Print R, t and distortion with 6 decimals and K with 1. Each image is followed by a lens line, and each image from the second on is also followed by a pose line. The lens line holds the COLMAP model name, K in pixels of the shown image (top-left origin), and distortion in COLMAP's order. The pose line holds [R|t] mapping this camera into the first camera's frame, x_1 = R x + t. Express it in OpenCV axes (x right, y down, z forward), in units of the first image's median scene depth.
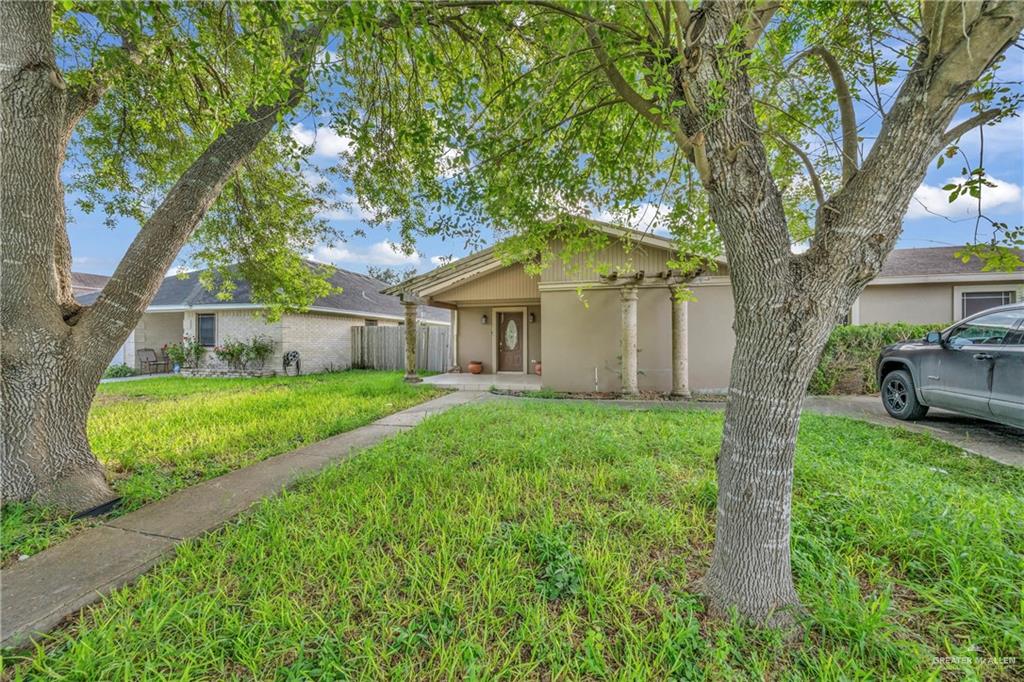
lens RADIAL K [[399.2, 0, 513.1], [0, 399.2, 334.4], [0, 0, 1]] dist [-0.001283, -0.000045]
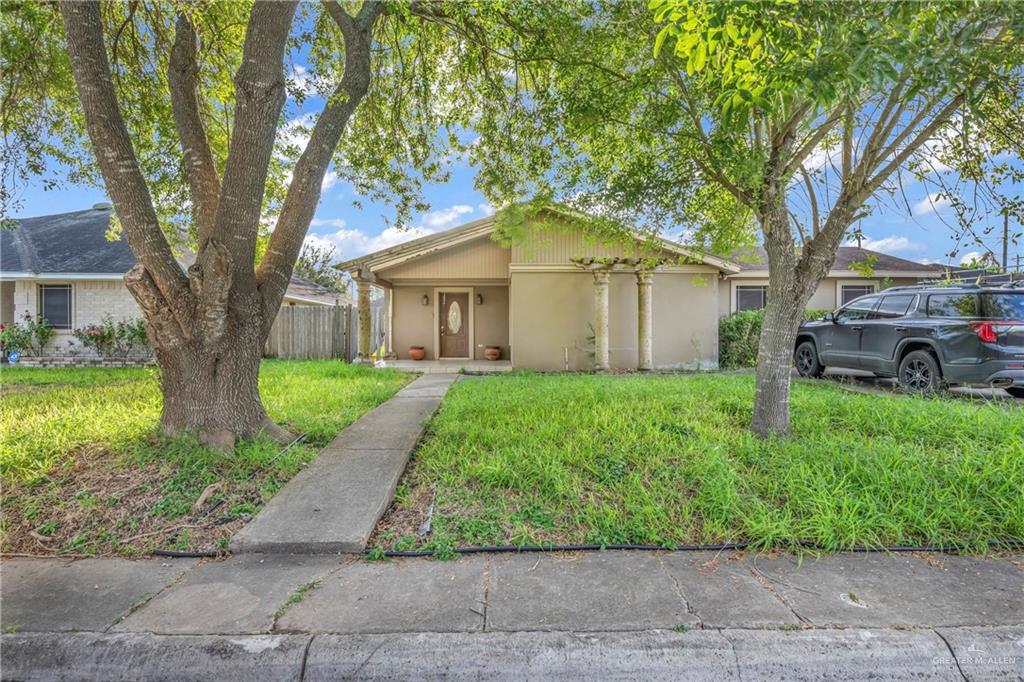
lens RADIAL K [[516.7, 0, 510.8], [0, 516.7, 326.1], [0, 0, 1]] dist [-0.001834, -0.000331]
pose [[0.959493, 0.006542, 0.281656, -0.341154], [-0.007020, 0.999975, 0.000686, 0.030021], [-0.281645, -0.002636, 0.959515, -0.276115]]
